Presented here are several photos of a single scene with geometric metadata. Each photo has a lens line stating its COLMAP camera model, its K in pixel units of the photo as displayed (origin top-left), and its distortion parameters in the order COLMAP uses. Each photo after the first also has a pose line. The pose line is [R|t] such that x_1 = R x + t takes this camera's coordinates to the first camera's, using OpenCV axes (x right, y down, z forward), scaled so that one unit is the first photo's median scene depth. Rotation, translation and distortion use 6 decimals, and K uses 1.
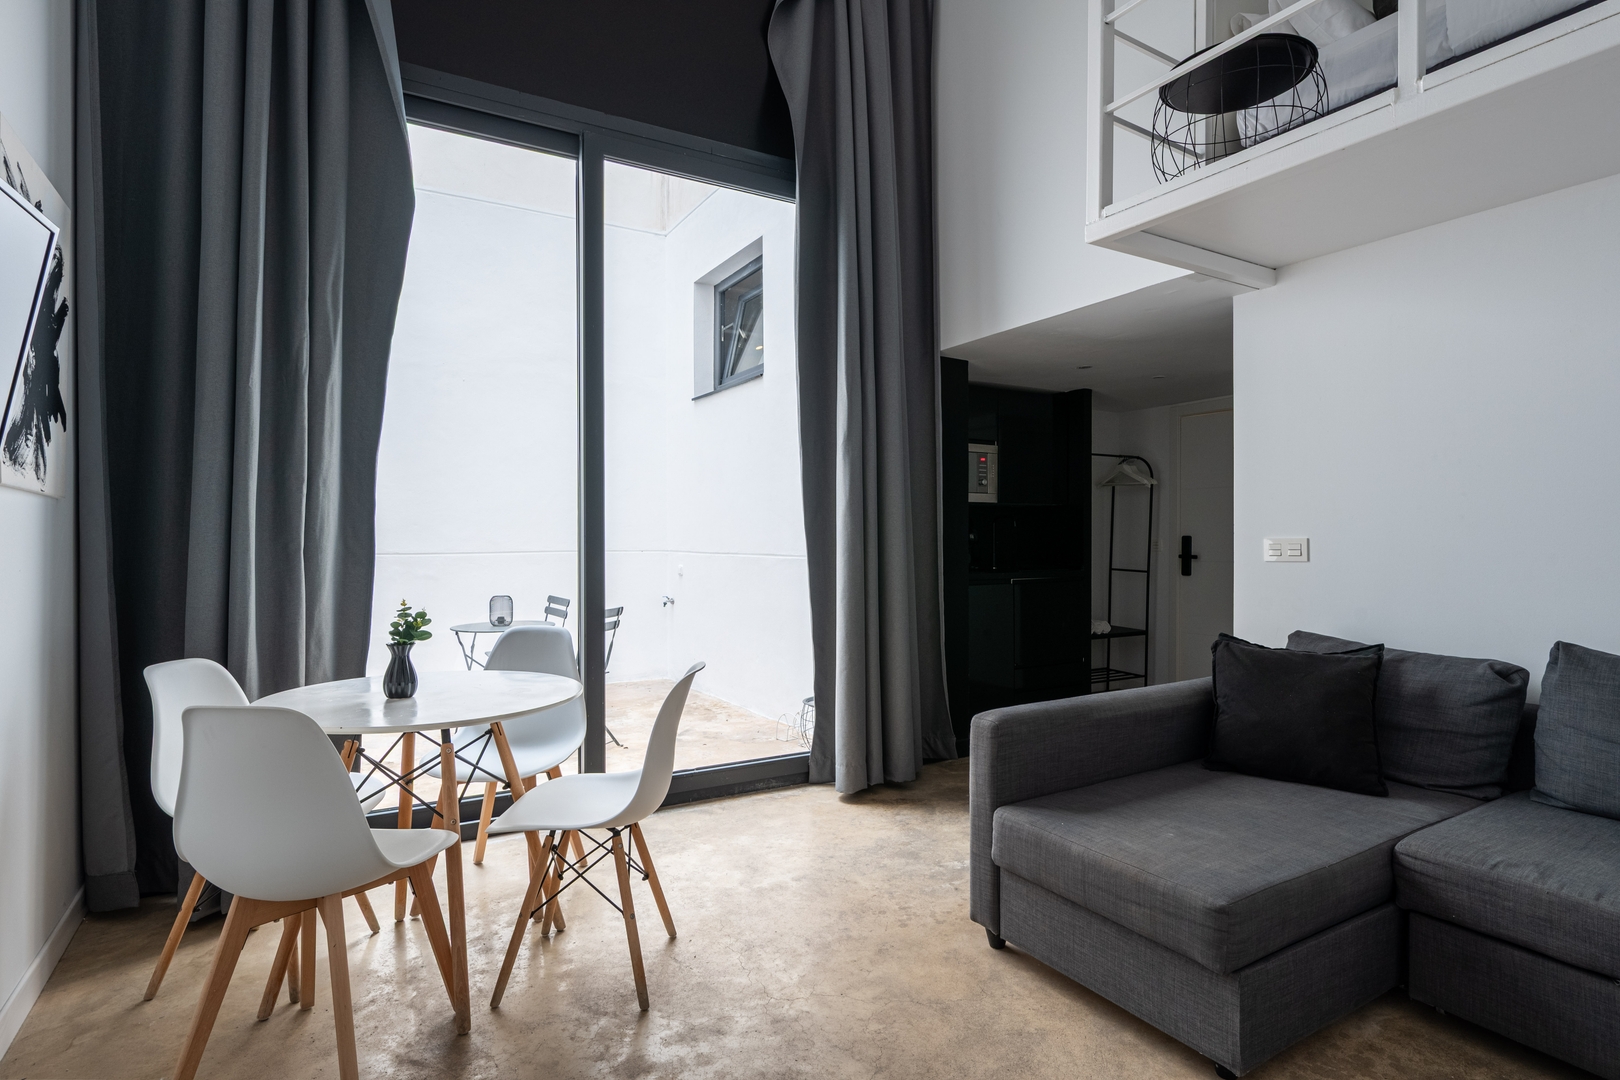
lens RADIAL K [[842.5, 0, 806.6], [0, 842.5, 537.0], [0, 0, 1]] dist [-0.011197, 0.004249]
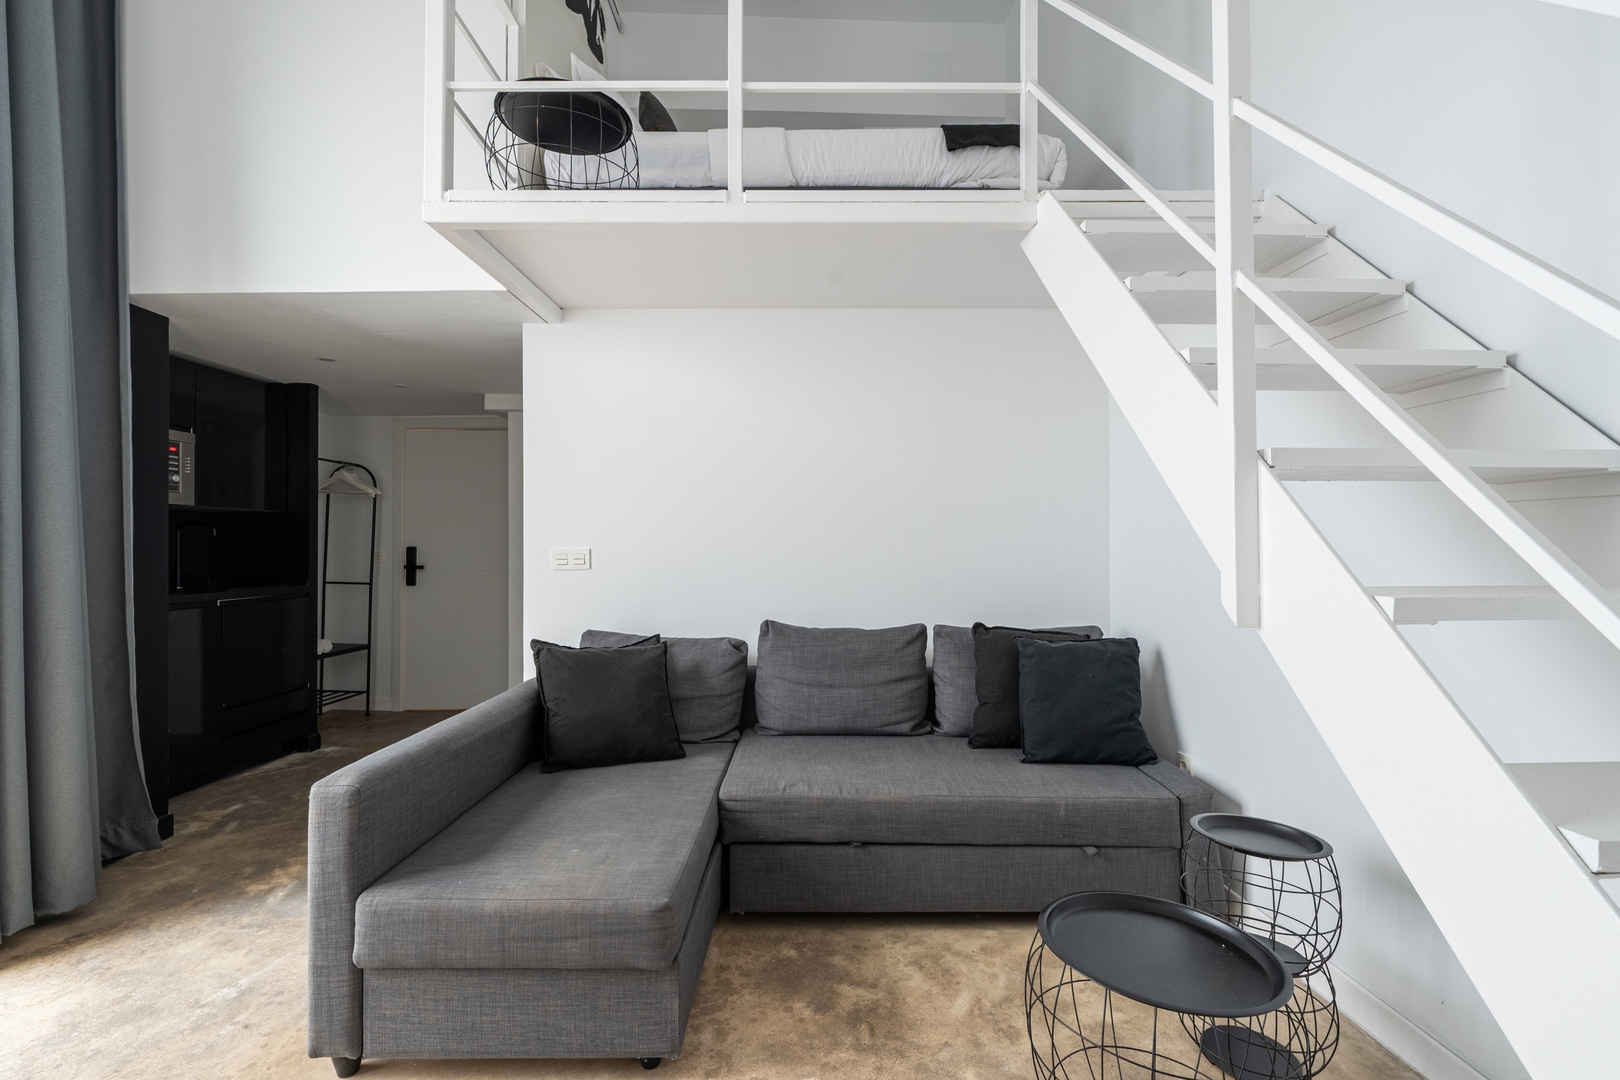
lens RADIAL K [[735.1, 0, 821.2], [0, 735.1, 540.3], [0, 0, 1]] dist [0.003624, -0.000505]
pose [[0.509522, 0.005824, 0.860438, -0.118209], [0.002046, 0.999966, -0.007980, -0.001793], [-0.860455, 0.005826, 0.509493, 0.221969]]
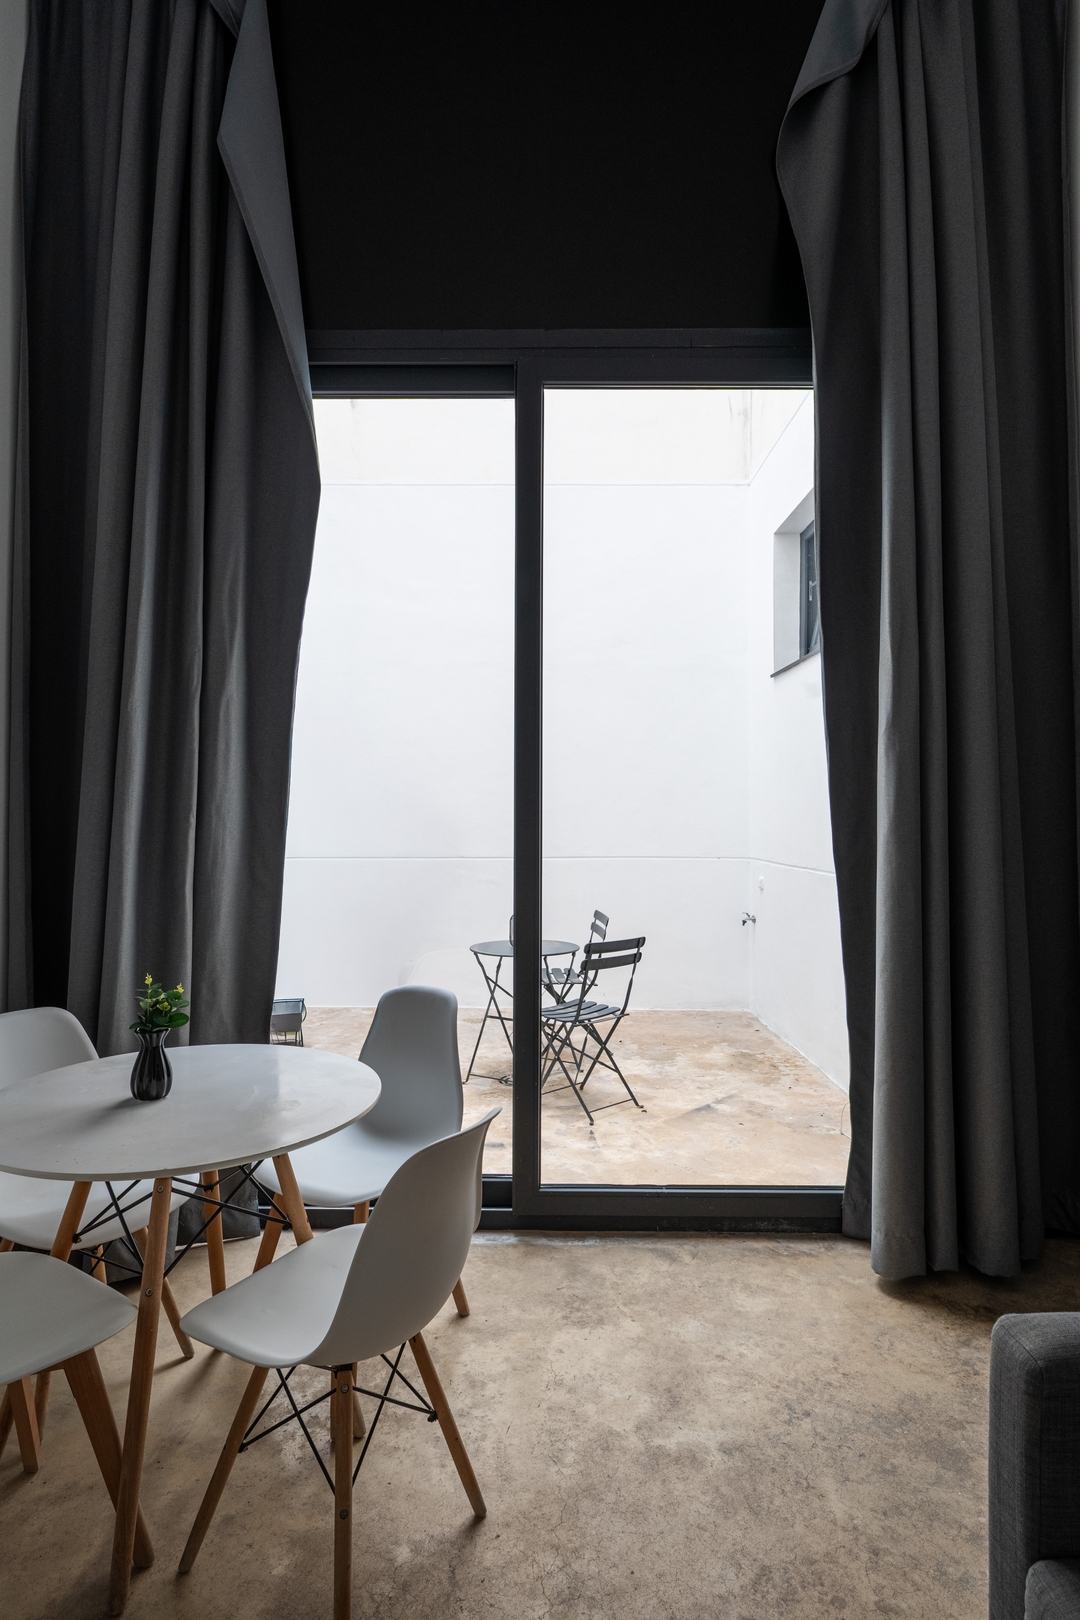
lens RADIAL K [[842.5, 0, 542.2], [0, 842.5, 800.1], [0, 0, 1]] dist [-0.011197, 0.004249]
pose [[0.861669, -0.008871, -0.507393, 0.183210], [-0.000408, 0.999835, -0.018173, -0.057215], [0.507470, 0.015866, 0.861523, 0.383328]]
